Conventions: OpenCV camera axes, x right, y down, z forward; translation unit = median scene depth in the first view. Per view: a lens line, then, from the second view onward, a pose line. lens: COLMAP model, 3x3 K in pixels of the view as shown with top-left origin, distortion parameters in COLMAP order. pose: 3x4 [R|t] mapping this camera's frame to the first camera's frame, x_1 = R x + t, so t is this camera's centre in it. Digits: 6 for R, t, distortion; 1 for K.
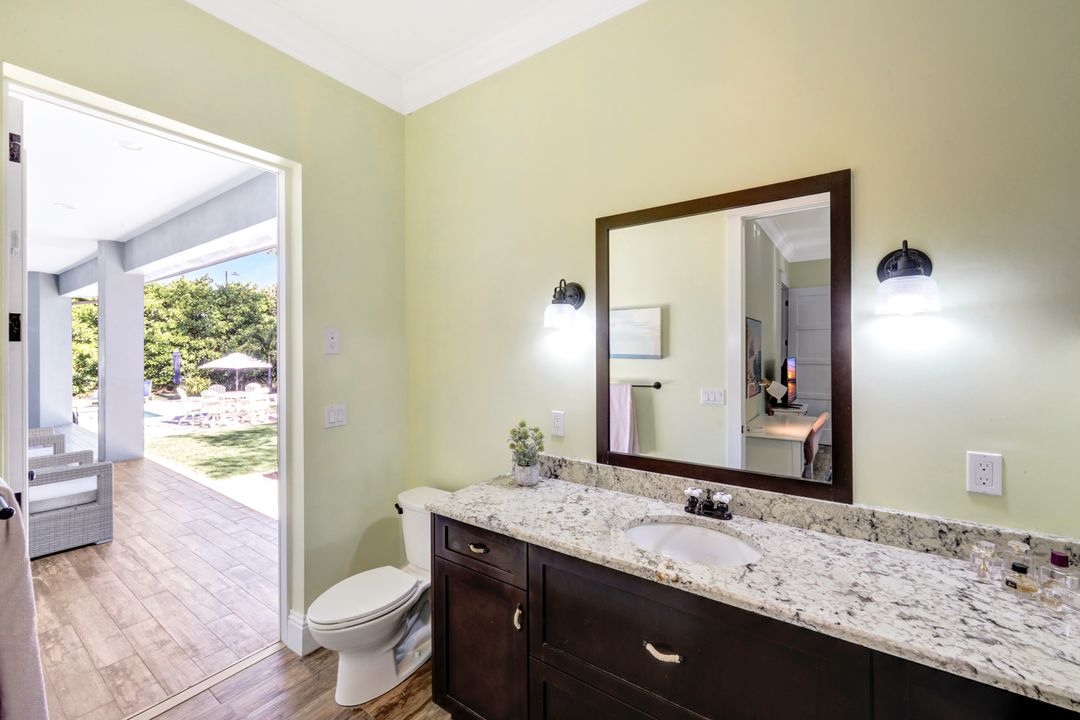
lens RADIAL K [[441.2, 0, 541.3], [0, 441.2, 349.7], [0, 0, 1]] dist [0.001315, -0.000417]
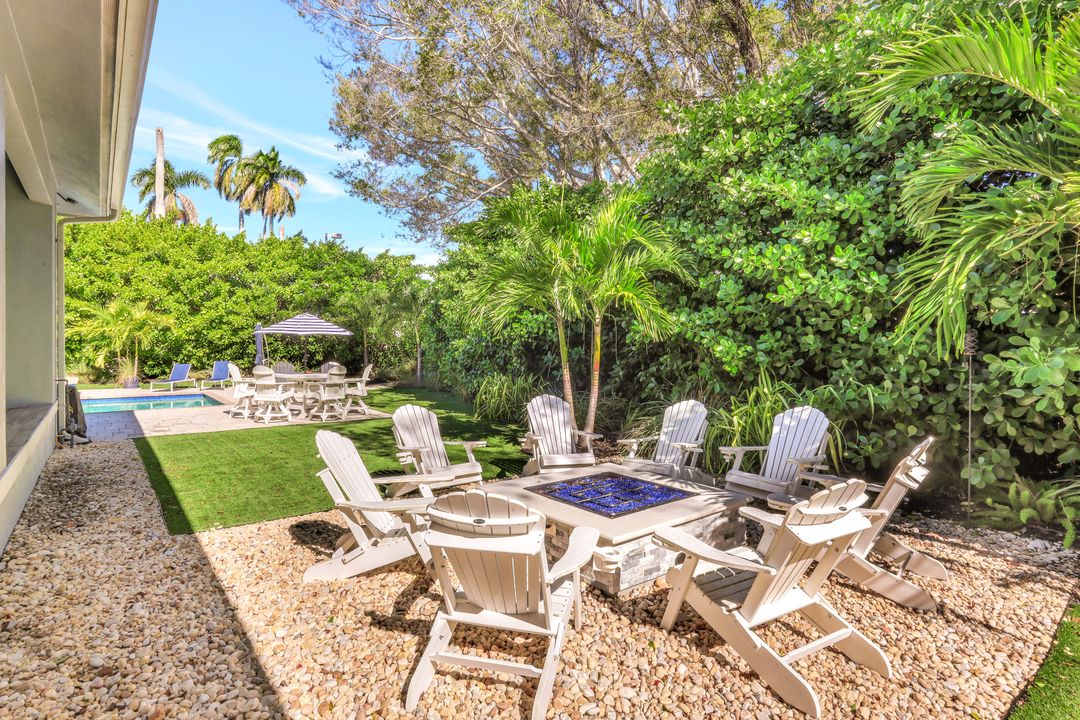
lens RADIAL K [[549.2, 0, 538.6], [0, 549.2, 355.3], [0, 0, 1]] dist [-0.004000, -0.000617]
pose [[0.960922, 0.015941, -0.276360, -0.111114], [-0.011294, 0.999767, 0.018398, 0.047270], [0.276589, -0.014557, 0.960878, 0.277384]]
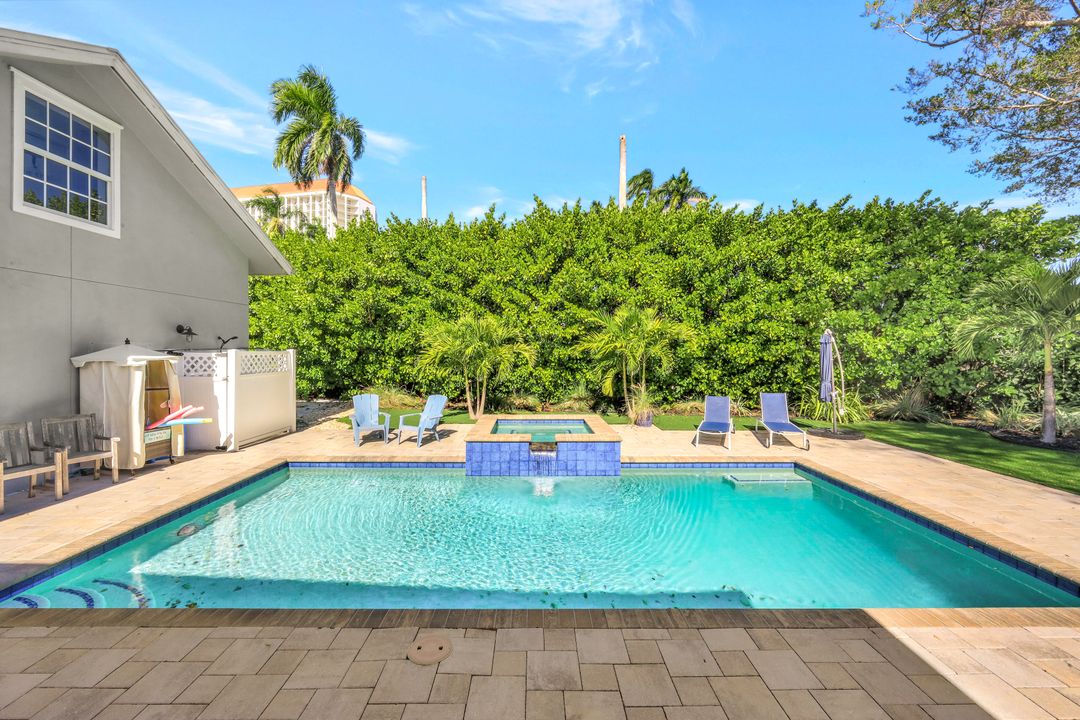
lens RADIAL K [[441.2, 0, 536.4], [0, 441.2, 353.4], [0, 0, 1]] dist [0.001315, -0.000417]
pose [[0.575578, 0.010454, -0.817680, -0.844889], [-0.005218, 0.999945, 0.009111, 0.030788], [0.817730, -0.000977, 0.575601, 0.648325]]
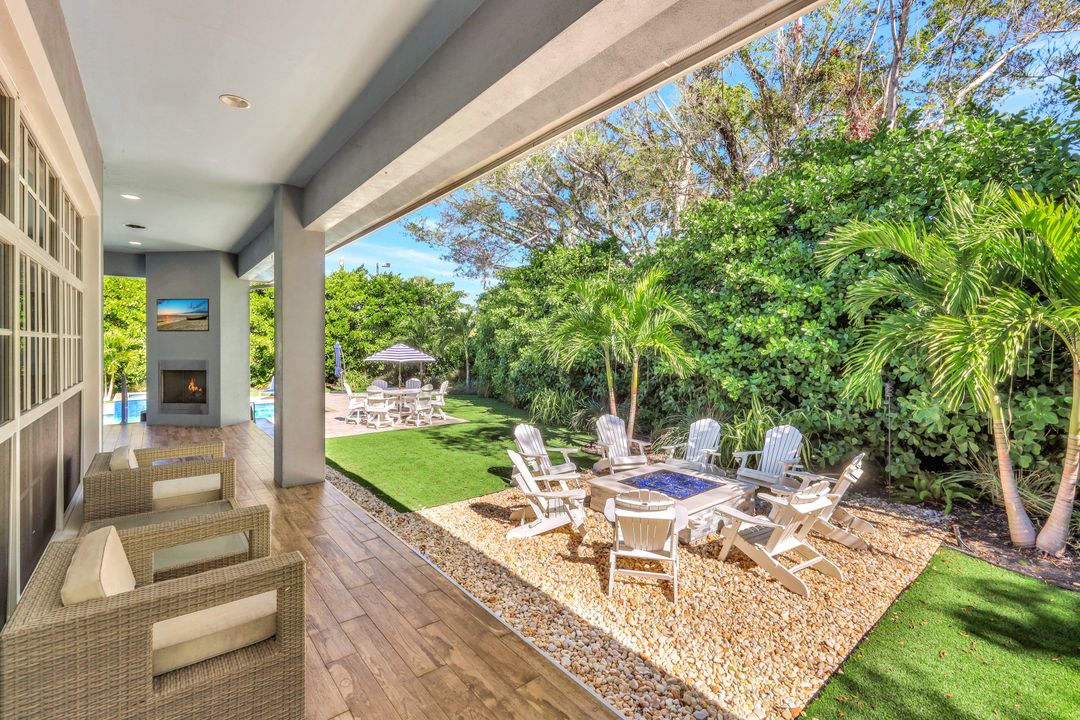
lens RADIAL K [[475.3, 0, 541.2], [0, 475.3, 350.7], [0, 0, 1]] dist [-0.004455, -0.000071]
pose [[0.963281, 0.006507, -0.268417, -0.150365], [-0.003529, 0.999927, 0.011574, 0.007564], [0.268473, -0.010201, 0.963233, 0.148174]]
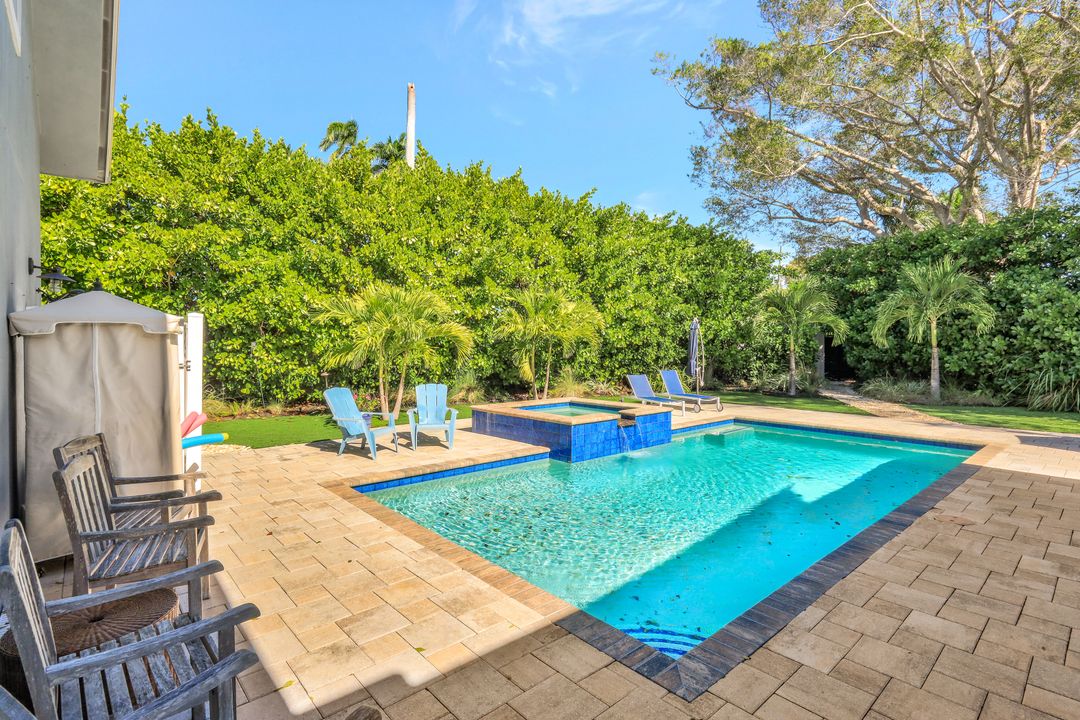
lens RADIAL K [[516.0, 0, 548.8], [0, 516.0, 362.6], [0, 0, 1]] dist [-0.009693, 0.001955]
pose [[0.974079, 0.016139, -0.225633, -1.172438], [-0.008905, 0.999414, 0.033045, 0.052371], [0.226034, -0.030179, 0.973652, 0.377054]]
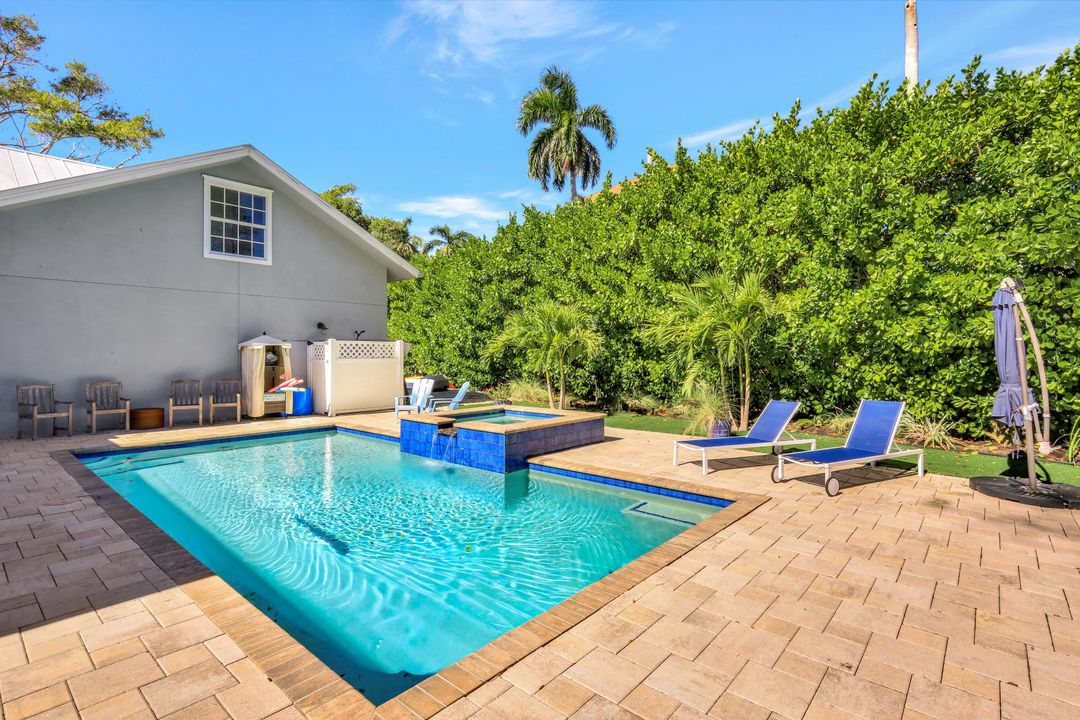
lens RADIAL K [[516.0, 0, 531.2], [0, 516.0, 363.4], [0, 0, 1]] dist [-0.009693, 0.001955]
pose [[-0.116682, 0.020018, -0.992968, -0.715060], [-0.001691, 0.999791, 0.020354, 0.054031], [0.993168, 0.004055, -0.116624, 1.063789]]
